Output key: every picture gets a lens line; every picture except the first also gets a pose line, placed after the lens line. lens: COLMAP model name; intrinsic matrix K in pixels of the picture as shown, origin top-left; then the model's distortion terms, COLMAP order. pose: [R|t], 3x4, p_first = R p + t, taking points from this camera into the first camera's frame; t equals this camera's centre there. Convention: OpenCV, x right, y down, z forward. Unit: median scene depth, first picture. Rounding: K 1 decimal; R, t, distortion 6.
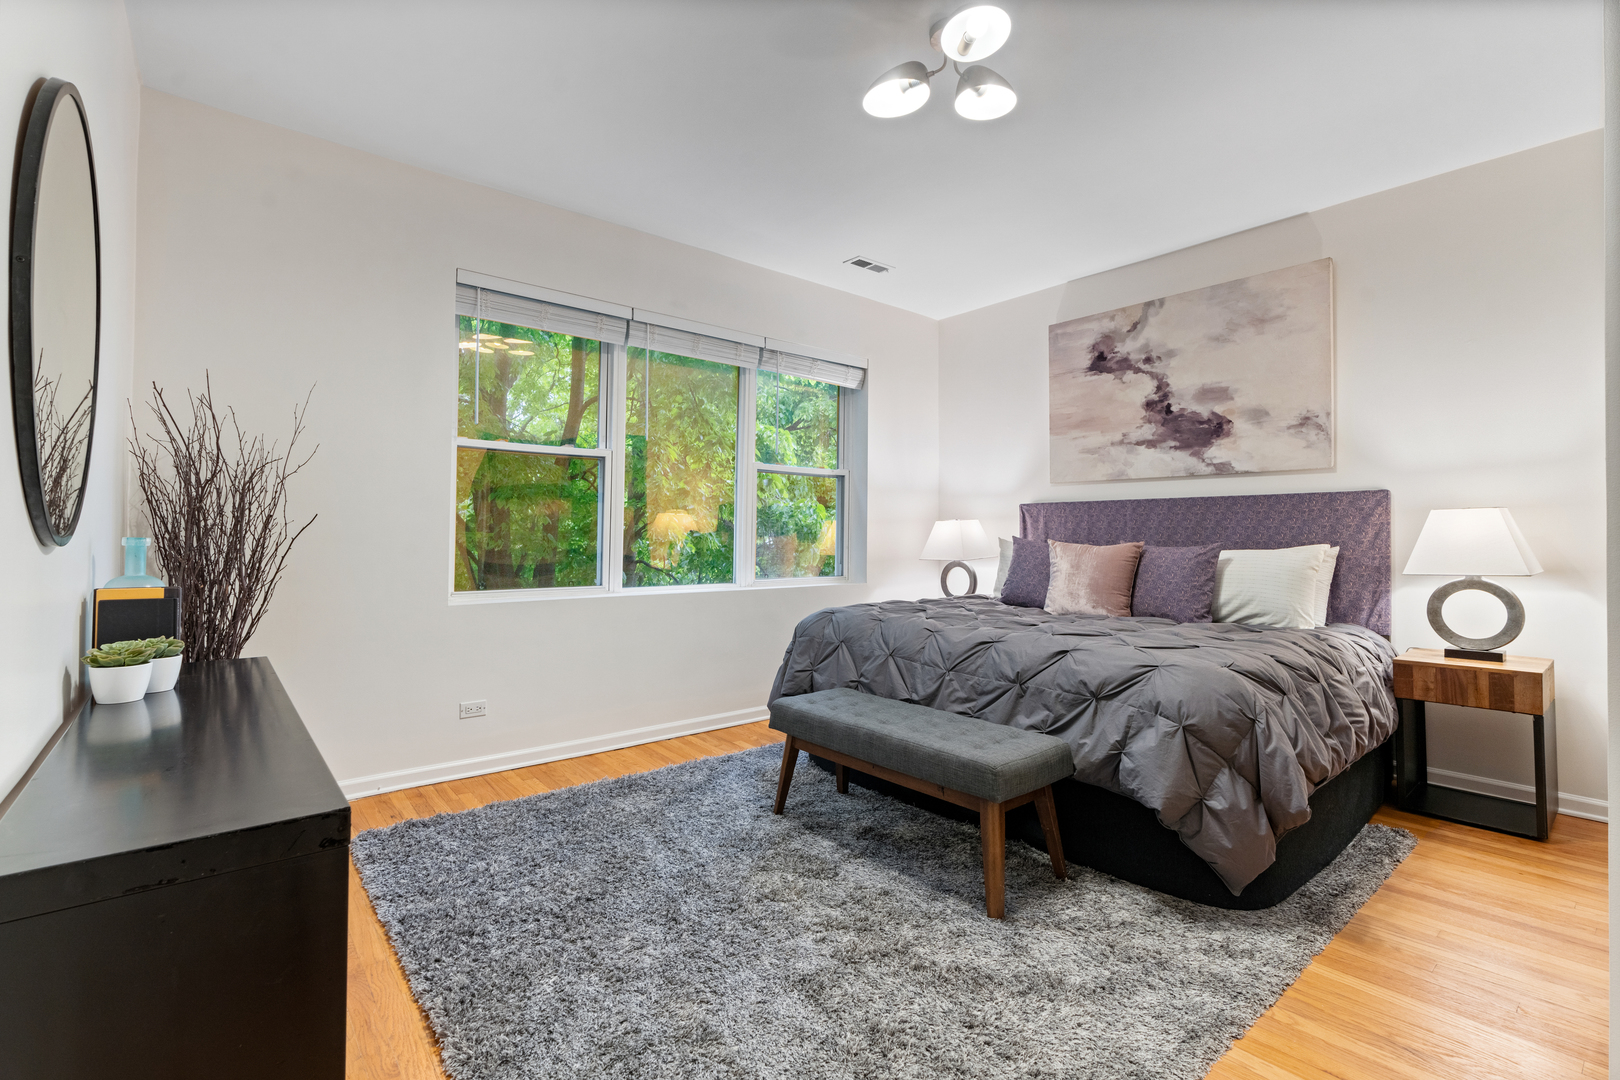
lens RADIAL K [[731.7, 0, 819.1], [0, 731.7, 532.1], [0, 0, 1]] dist [-0.005091, 0.000054]
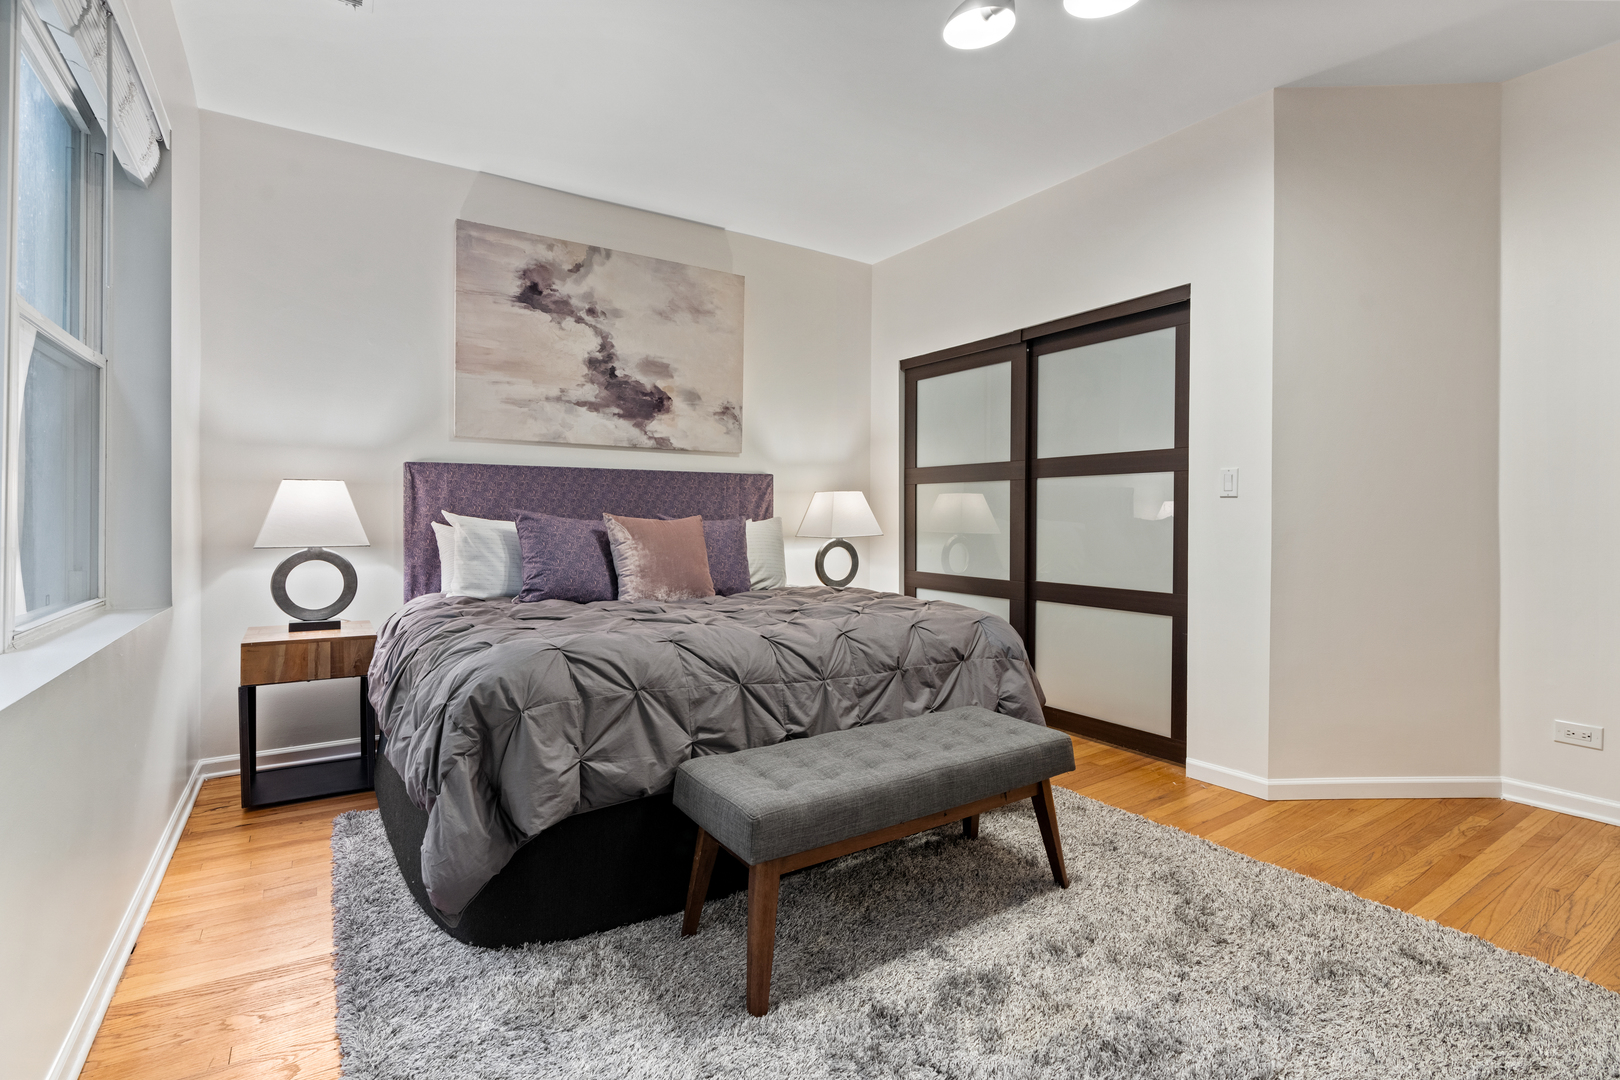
lens RADIAL K [[731.7, 0, 824.4], [0, 731.7, 525.8], [0, 0, 1]] dist [-0.005091, 0.000054]
pose [[0.133820, -0.018152, 0.990839, -0.409004], [-0.008358, 0.999776, 0.019445, 0.005708], [-0.990970, -0.010883, 0.133638, 0.610969]]
